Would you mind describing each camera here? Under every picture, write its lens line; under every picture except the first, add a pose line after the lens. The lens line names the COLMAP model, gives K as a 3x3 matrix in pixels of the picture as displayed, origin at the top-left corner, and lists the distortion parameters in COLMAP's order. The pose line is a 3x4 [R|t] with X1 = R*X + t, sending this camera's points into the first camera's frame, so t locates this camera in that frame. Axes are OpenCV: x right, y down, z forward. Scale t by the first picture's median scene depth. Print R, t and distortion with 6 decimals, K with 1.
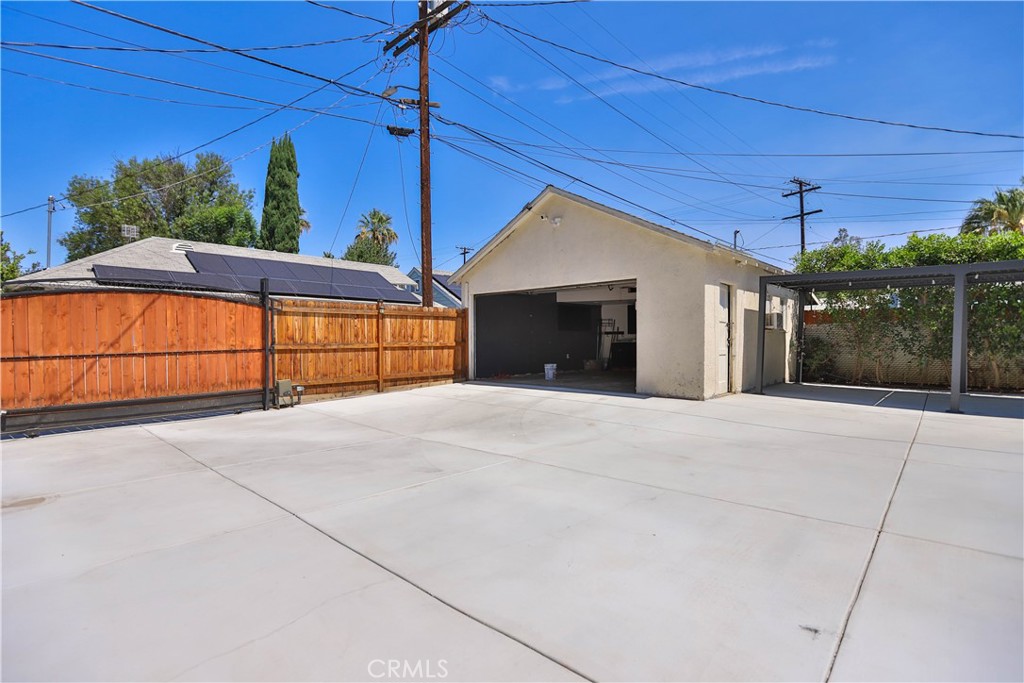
lens RADIAL K [[490.6, 0, 508.5], [0, 490.6, 343.2], [0, 0, 1]] dist [-0.038990, 0.009268]
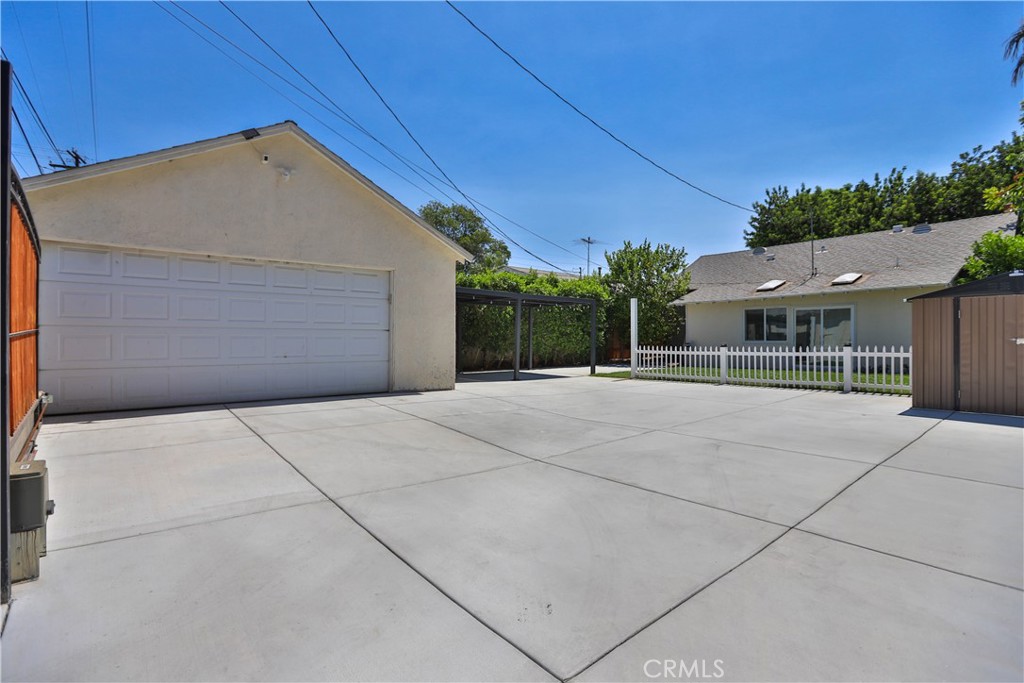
lens RADIAL K [[490.6, 0, 514.1], [0, 490.6, 338.0], [0, 0, 1]] dist [-0.038990, 0.009268]
pose [[0.109910, 0.009712, 0.993894, -0.554016], [0.008294, 0.999908, -0.010688, 0.007890], [-0.993907, 0.009418, 0.109820, 0.559439]]
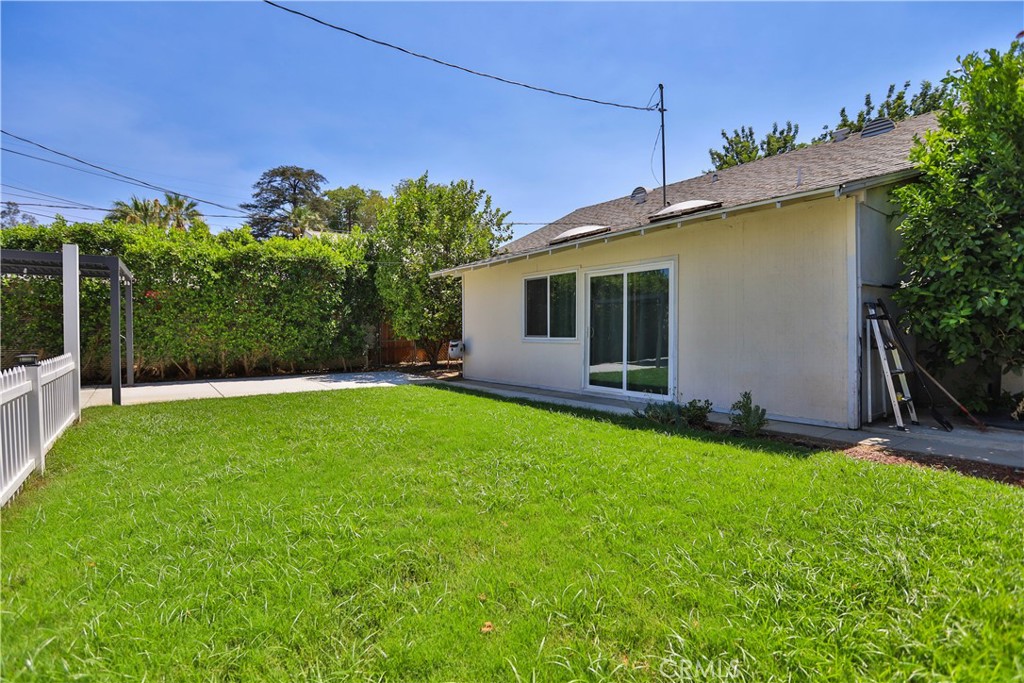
lens RADIAL K [[490.6, 0, 509.3], [0, 490.6, 340.6], [0, 0, 1]] dist [-0.038990, 0.009268]
pose [[0.177291, -0.015402, 0.984038, 0.271909], [0.005944, 0.999876, 0.014579, 0.000124], [-0.984141, 0.003264, 0.177360, -0.164960]]
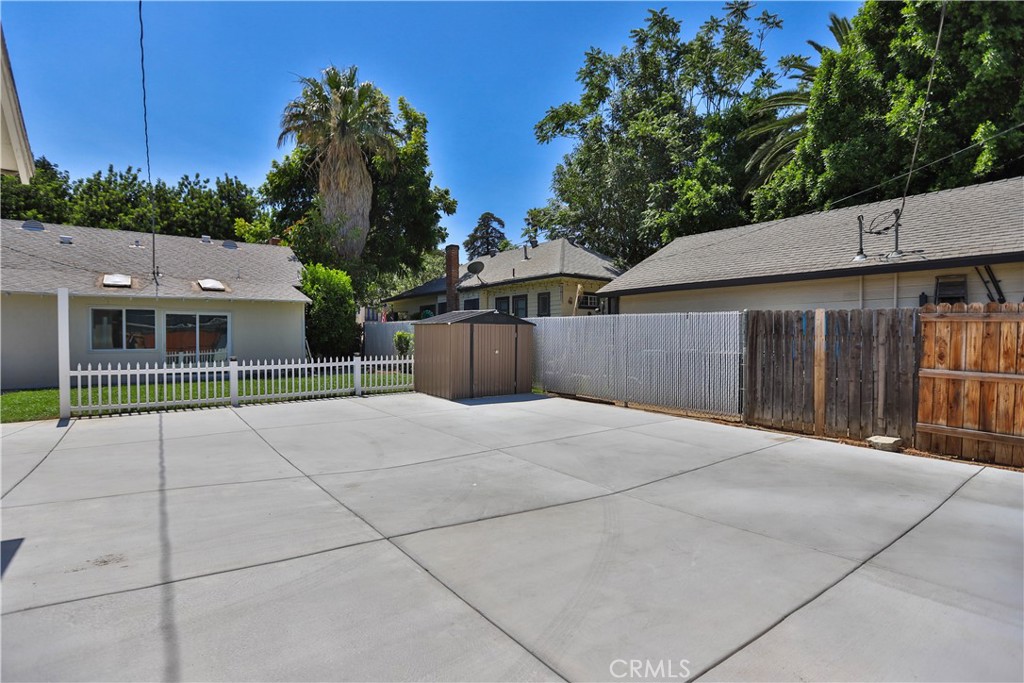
lens RADIAL K [[490.6, 0, 510.9], [0, 490.6, 340.3], [0, 0, 1]] dist [-0.038990, 0.009268]
pose [[-0.987876, 0.004838, 0.155171, -0.094242], [0.006850, 0.999899, 0.012436, -0.025459], [-0.155095, 0.013349, -0.987809, 1.017221]]
